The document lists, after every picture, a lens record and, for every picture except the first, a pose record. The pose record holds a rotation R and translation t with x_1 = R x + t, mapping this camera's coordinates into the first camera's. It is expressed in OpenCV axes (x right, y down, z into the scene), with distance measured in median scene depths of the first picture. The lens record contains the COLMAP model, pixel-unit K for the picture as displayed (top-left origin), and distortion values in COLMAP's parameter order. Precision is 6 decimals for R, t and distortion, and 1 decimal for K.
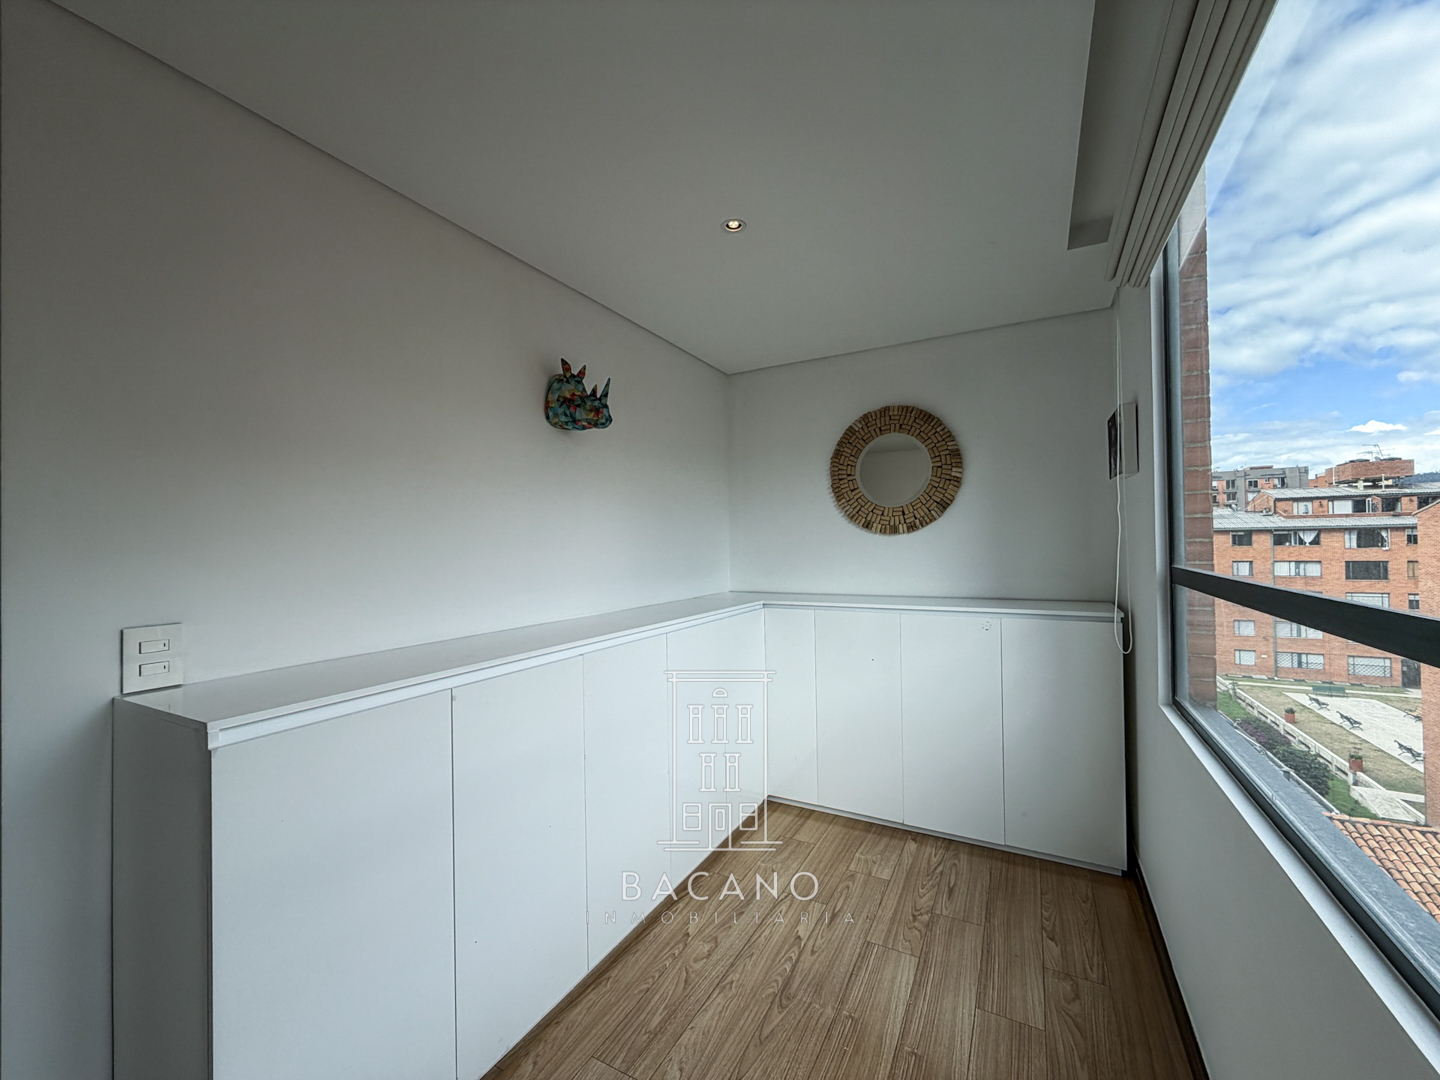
lens RADIAL K [[572.5, 0, 717.8], [0, 572.5, 542.5], [0, 0, 1]] dist [-0.002519, -0.000336]
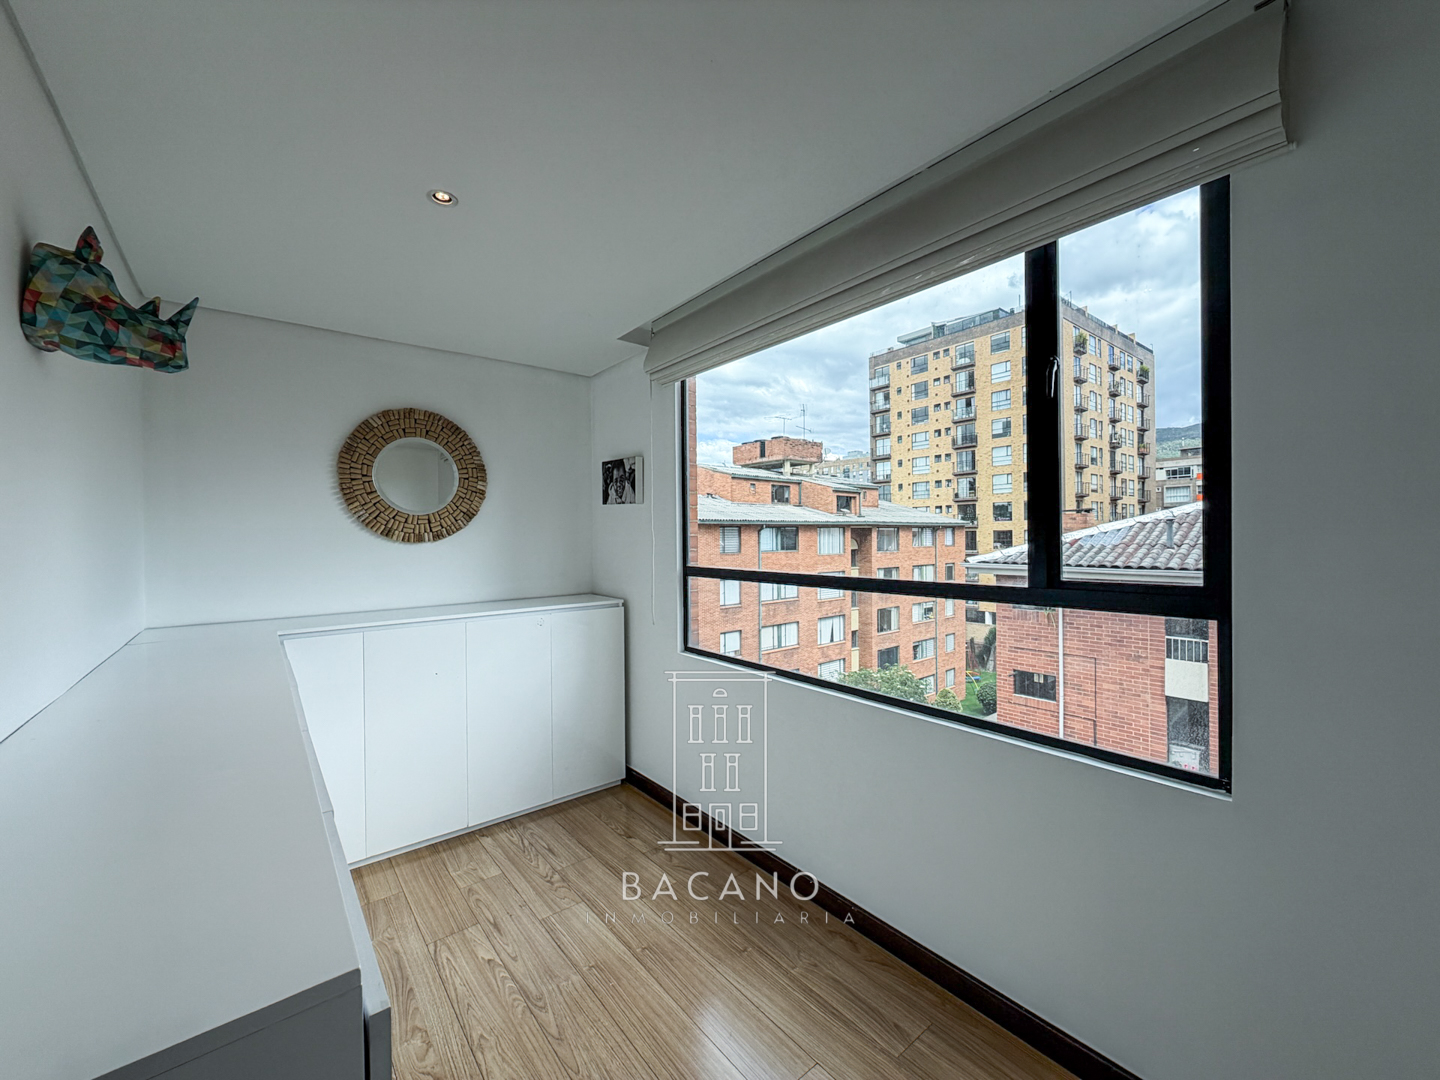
lens RADIAL K [[572.5, 0, 717.8], [0, 572.5, 542.5], [0, 0, 1]] dist [-0.002519, -0.000336]
pose [[0.382050, -0.000074, 0.924142, -0.536858], [0.002556, 0.999996, -0.000976, -0.017804], [-0.924138, 0.002735, 0.382049, 0.233787]]
